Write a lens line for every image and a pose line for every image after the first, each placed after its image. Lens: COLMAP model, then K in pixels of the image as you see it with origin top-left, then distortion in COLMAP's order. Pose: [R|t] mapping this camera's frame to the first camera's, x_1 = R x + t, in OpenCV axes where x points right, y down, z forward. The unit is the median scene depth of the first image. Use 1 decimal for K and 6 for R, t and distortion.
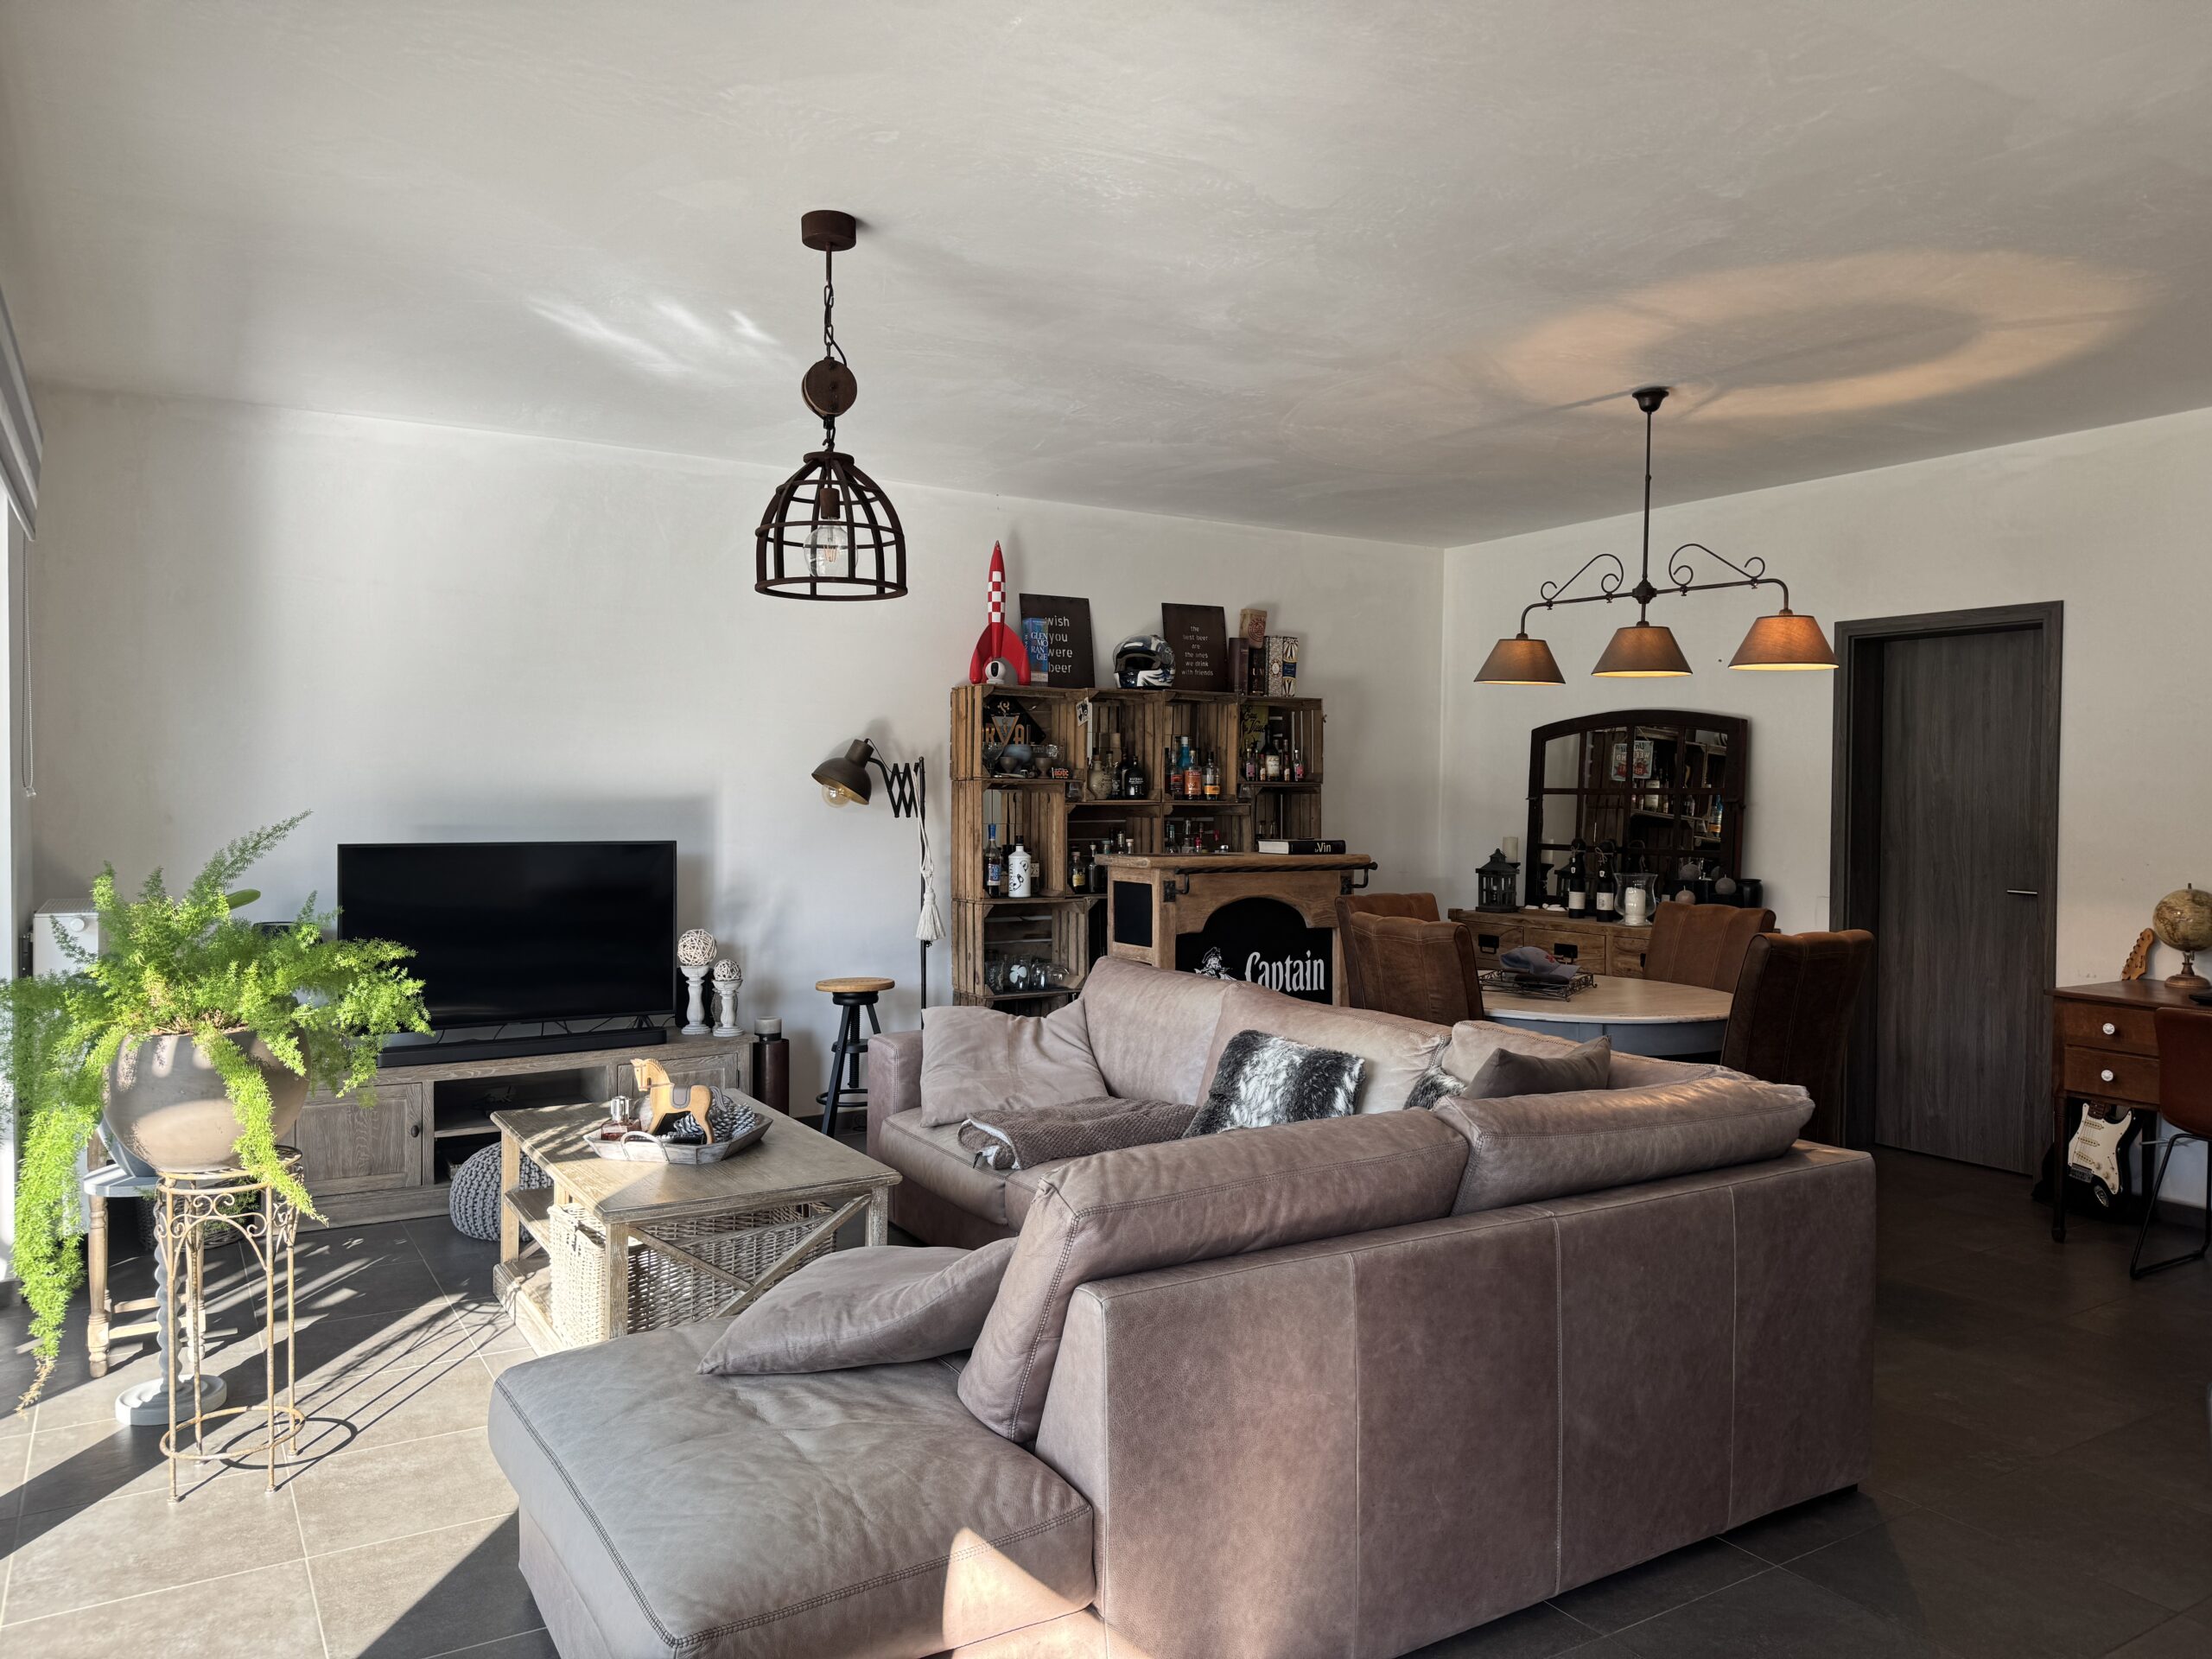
lens RADIAL K [[1536.6, 0, 1109.2], [0, 1536.6, 817.3], [0, 0, 1]] dist [0.060358, -0.050008]
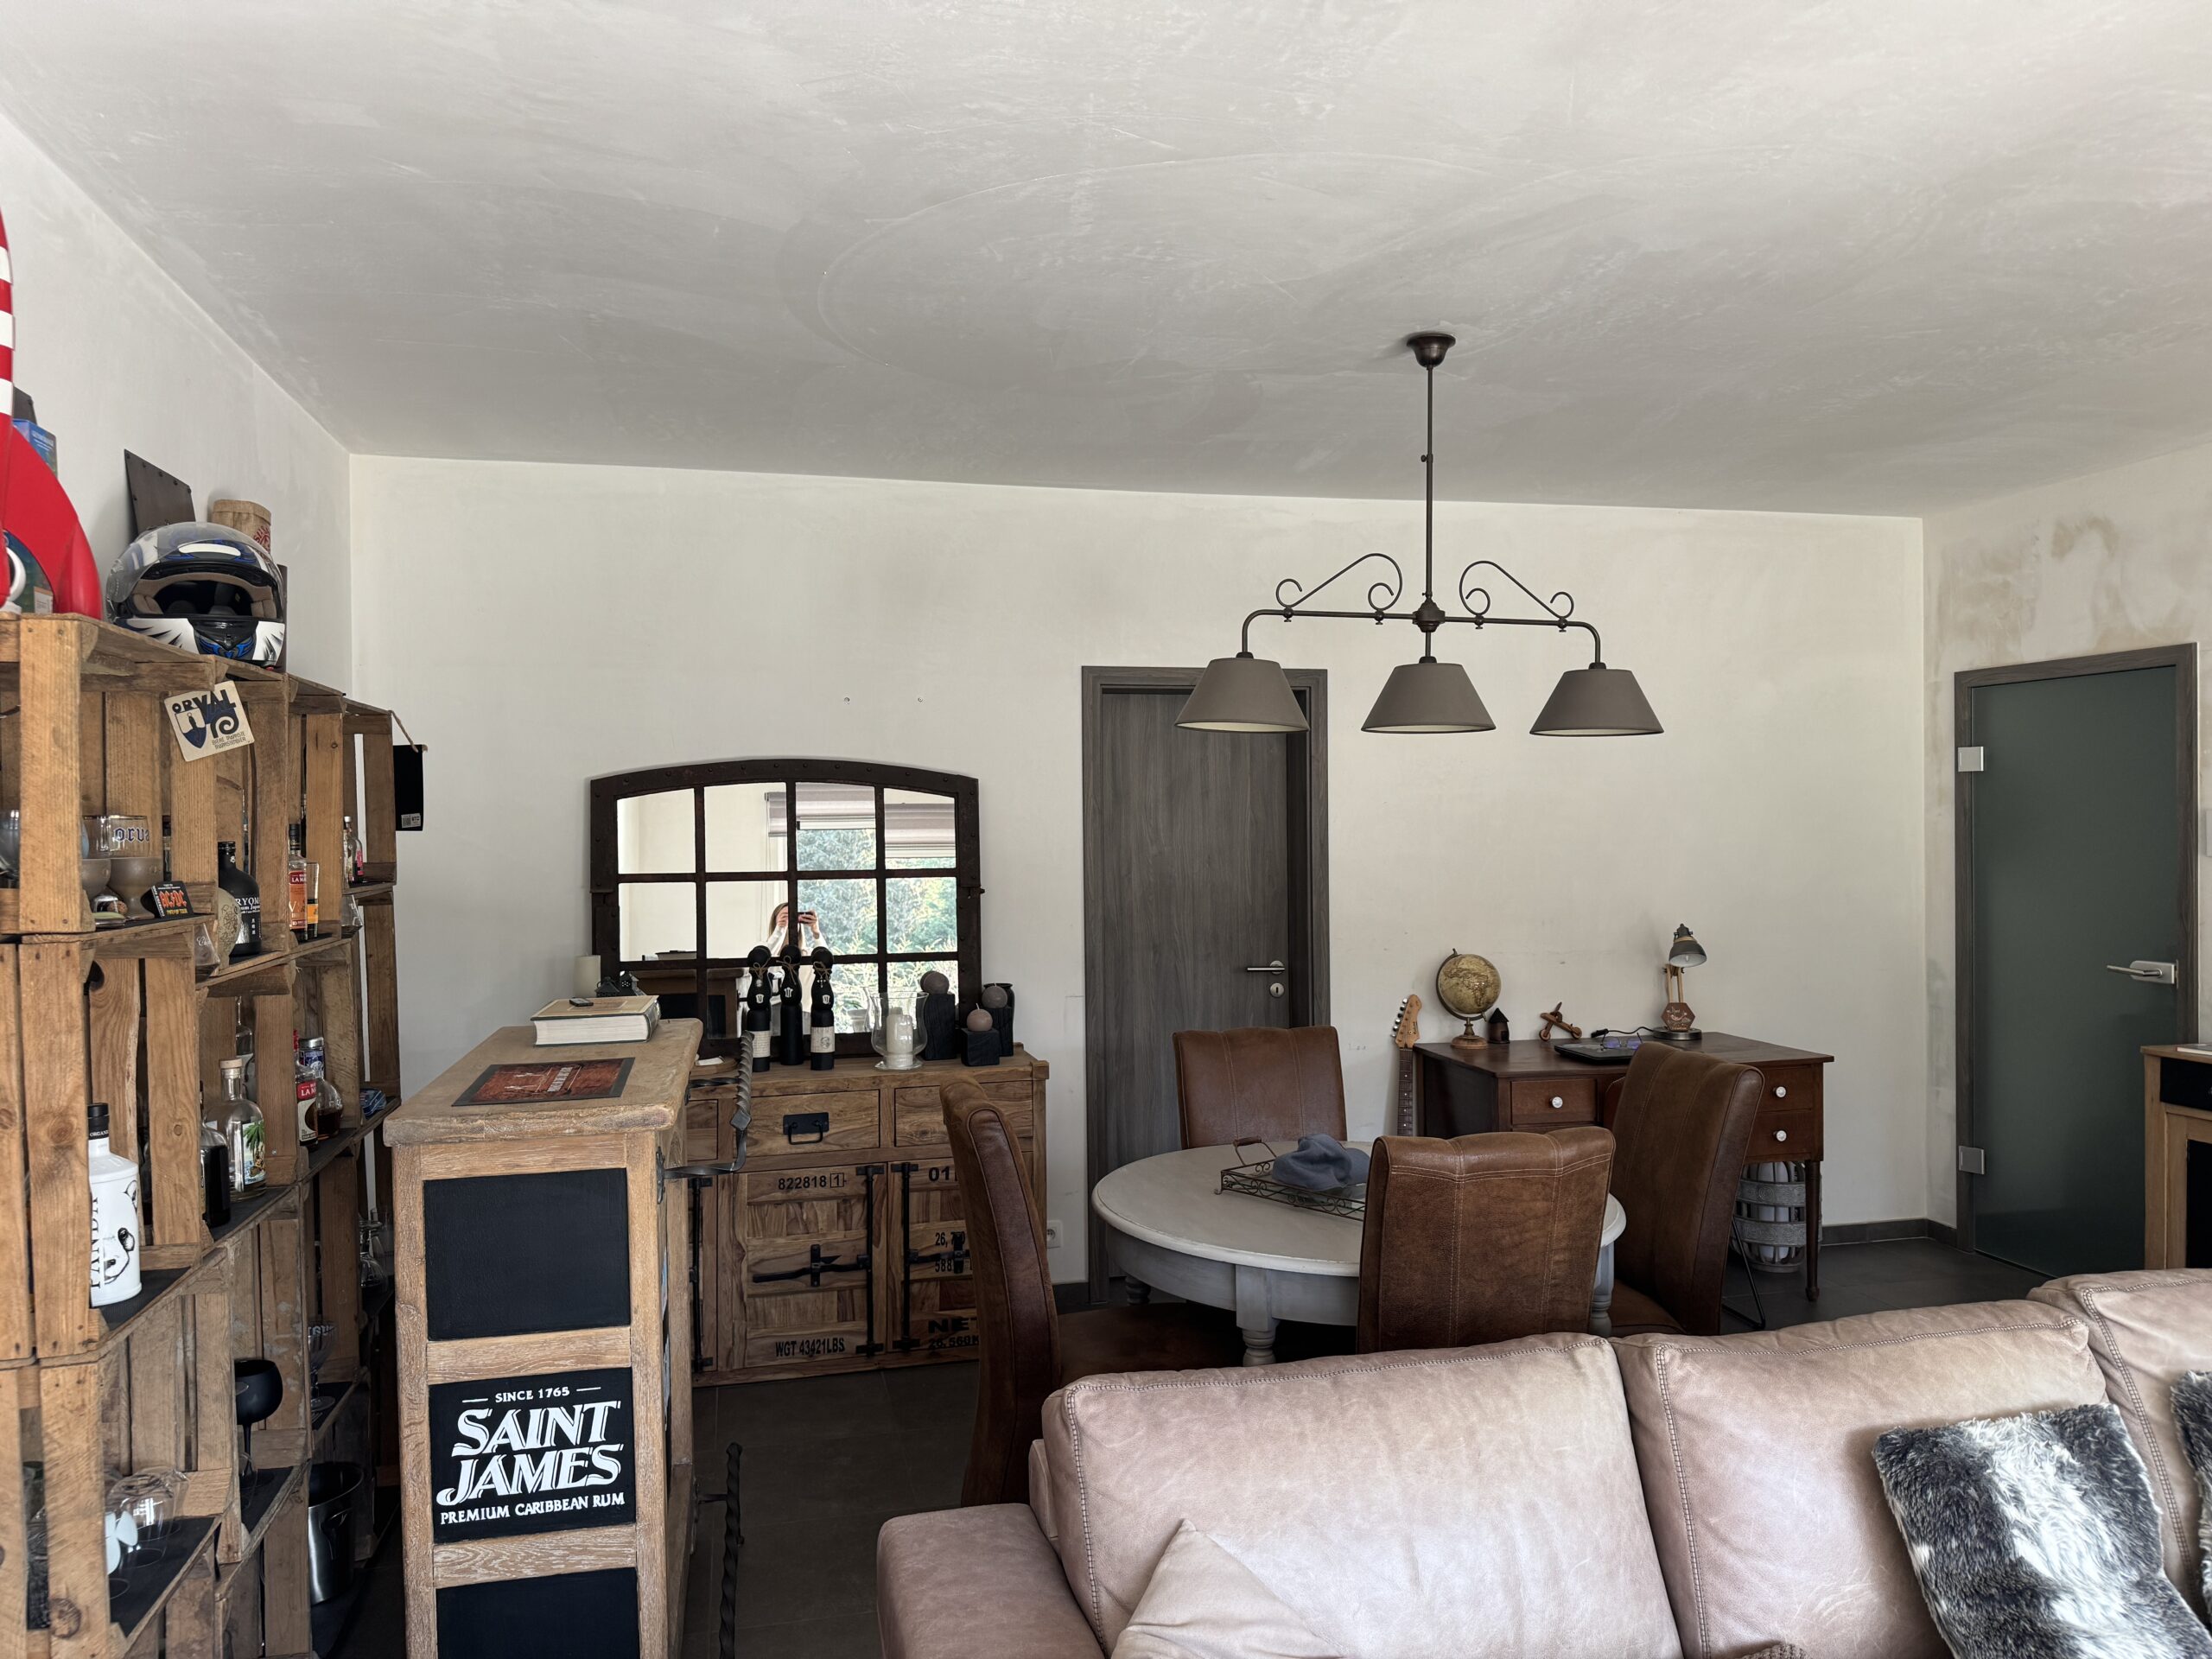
lens RADIAL K [[1536.6, 0, 1099.2], [0, 1536.6, 845.3], [0, 0, 1]] dist [0.060358, -0.050008]
pose [[0.322930, -0.026941, 0.946039, -0.373604], [0.029308, 0.999400, 0.018457, -0.053746], [-0.945969, 0.021766, 0.323526, 0.875988]]
